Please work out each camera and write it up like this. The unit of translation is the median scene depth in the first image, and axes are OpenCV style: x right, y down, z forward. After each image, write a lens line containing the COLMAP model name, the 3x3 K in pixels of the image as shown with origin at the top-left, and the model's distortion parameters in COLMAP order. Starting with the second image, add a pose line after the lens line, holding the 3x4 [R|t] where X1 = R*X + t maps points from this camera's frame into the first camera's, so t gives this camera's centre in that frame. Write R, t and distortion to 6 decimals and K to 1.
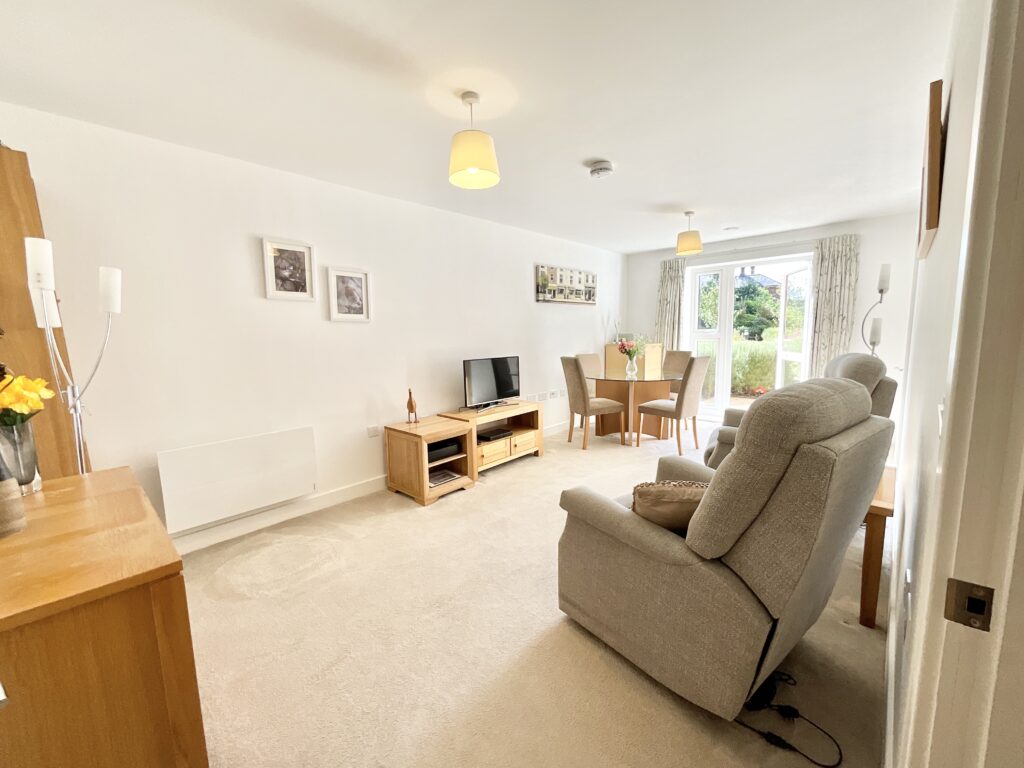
lens RADIAL K [[418.4, 0, 511.1], [0, 418.4, 382.2], [0, 0, 1]] dist [-0.002407, 0.000966]
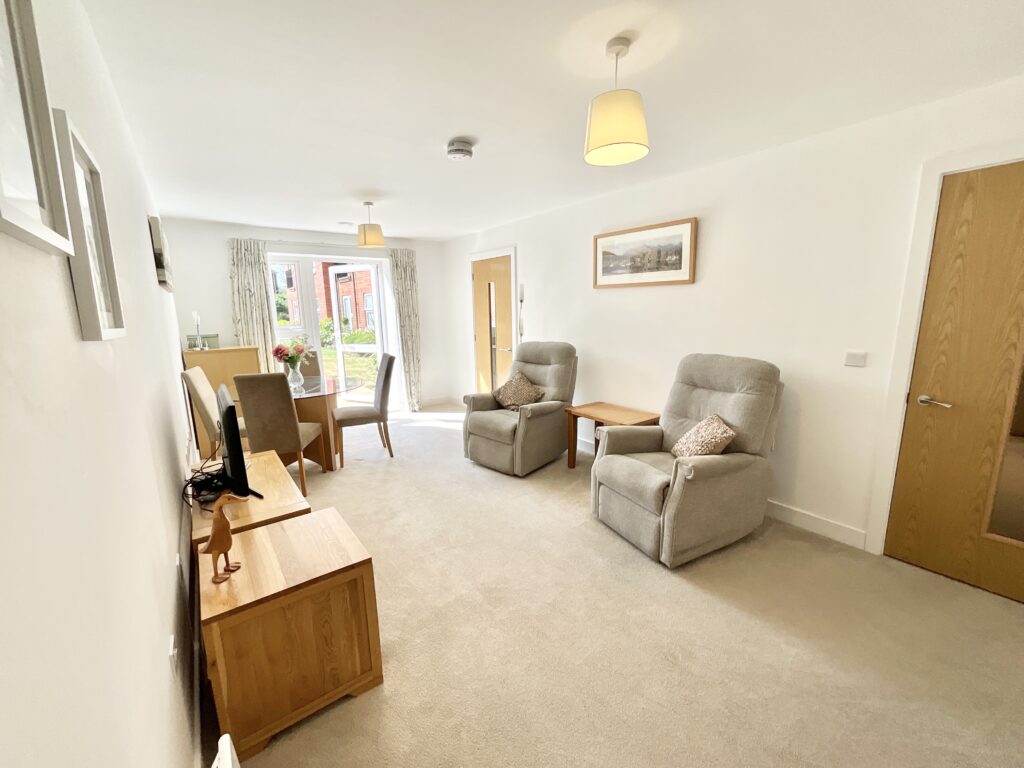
lens RADIAL K [[418.4, 0, 512.3], [0, 418.4, 380.6], [0, 0, 1]] dist [-0.002407, 0.000966]
pose [[0.167721, -0.150631, 0.974259, -0.508746], [0.130262, 0.982979, 0.129554, -0.096891], [-0.977191, 0.105179, 0.184488, 0.568587]]
